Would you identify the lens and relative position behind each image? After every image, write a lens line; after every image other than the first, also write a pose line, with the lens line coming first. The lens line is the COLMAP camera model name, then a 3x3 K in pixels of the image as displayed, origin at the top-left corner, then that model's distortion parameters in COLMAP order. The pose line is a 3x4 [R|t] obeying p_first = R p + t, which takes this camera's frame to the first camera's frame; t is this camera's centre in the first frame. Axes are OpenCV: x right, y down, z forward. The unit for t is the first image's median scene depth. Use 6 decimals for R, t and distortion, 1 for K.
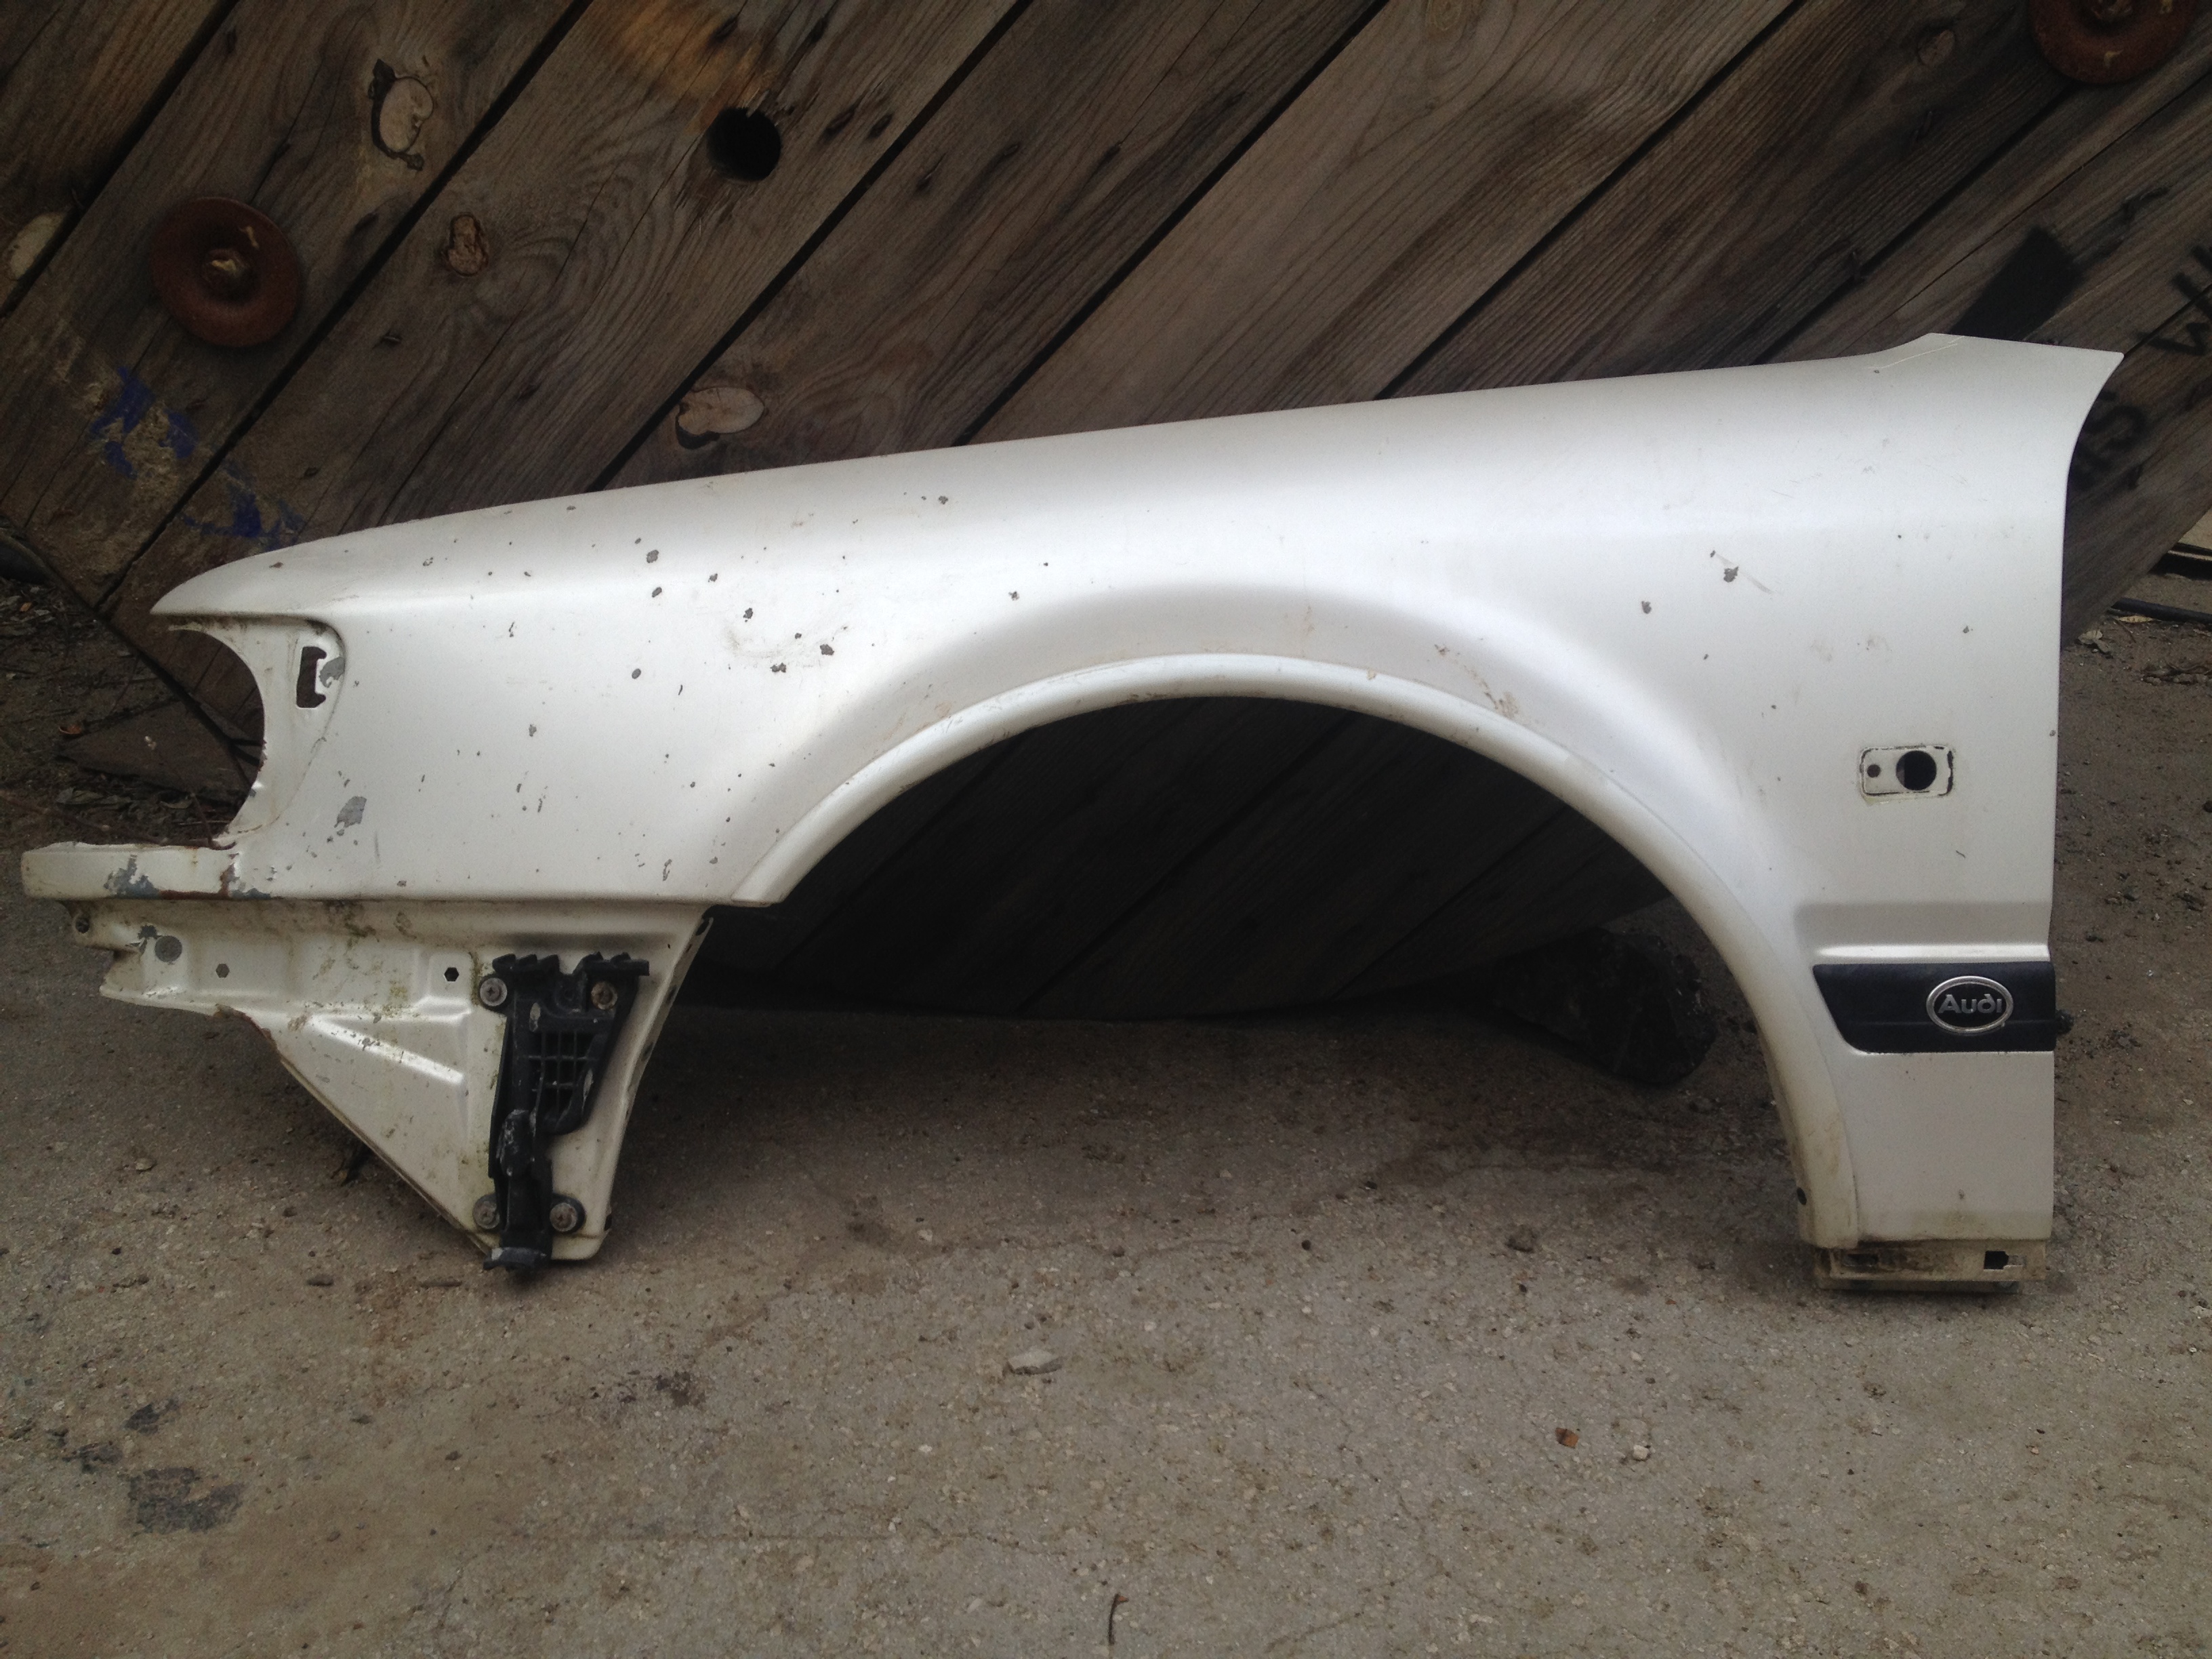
lens RADIAL K [[2113.6, 0, 1107.6], [0, 2113.6, 753.1], [0, 0, 1]] dist [0.159200, -0.360578]
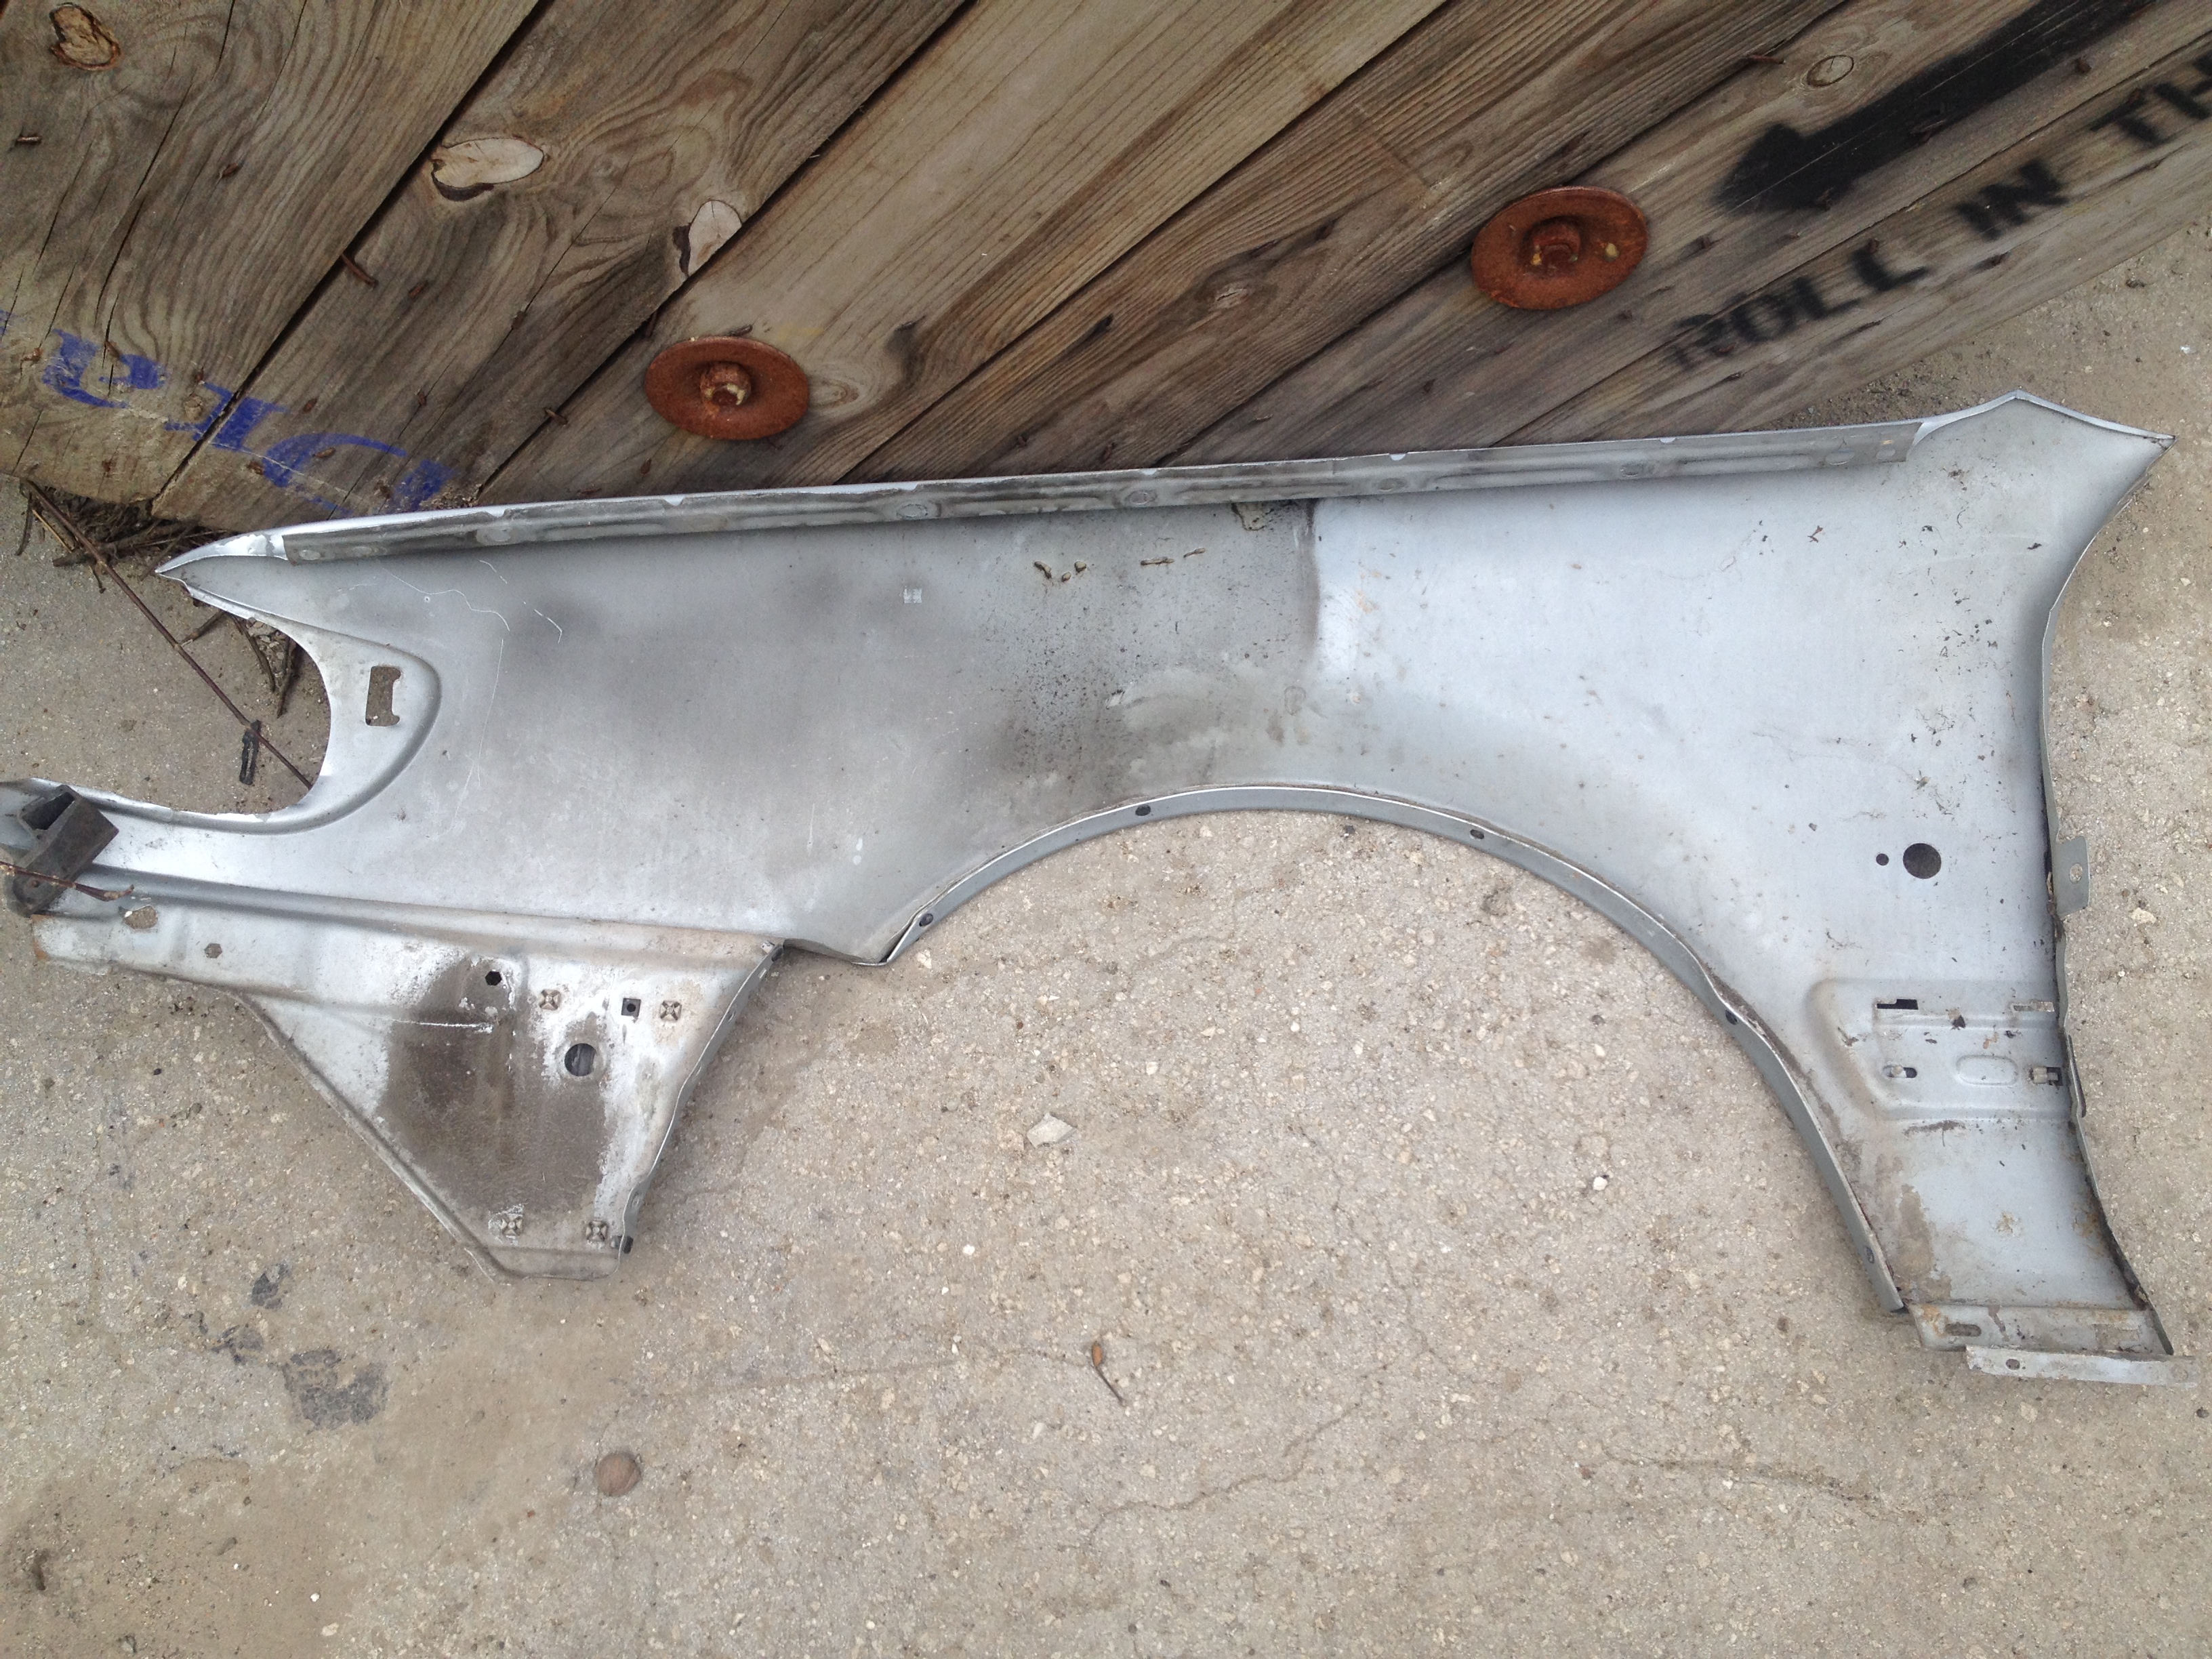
lens RADIAL K [[2176.4, 0, 1094.1], [0, 2176.4, 729.8], [0, 0, 1]] dist [0.216158, -0.594382]
pose [[0.993682, -0.111696, -0.010952, 0.024138], [0.088904, 0.723835, 0.684222, -0.665759], [-0.068497, -0.680872, 0.729192, 0.337902]]
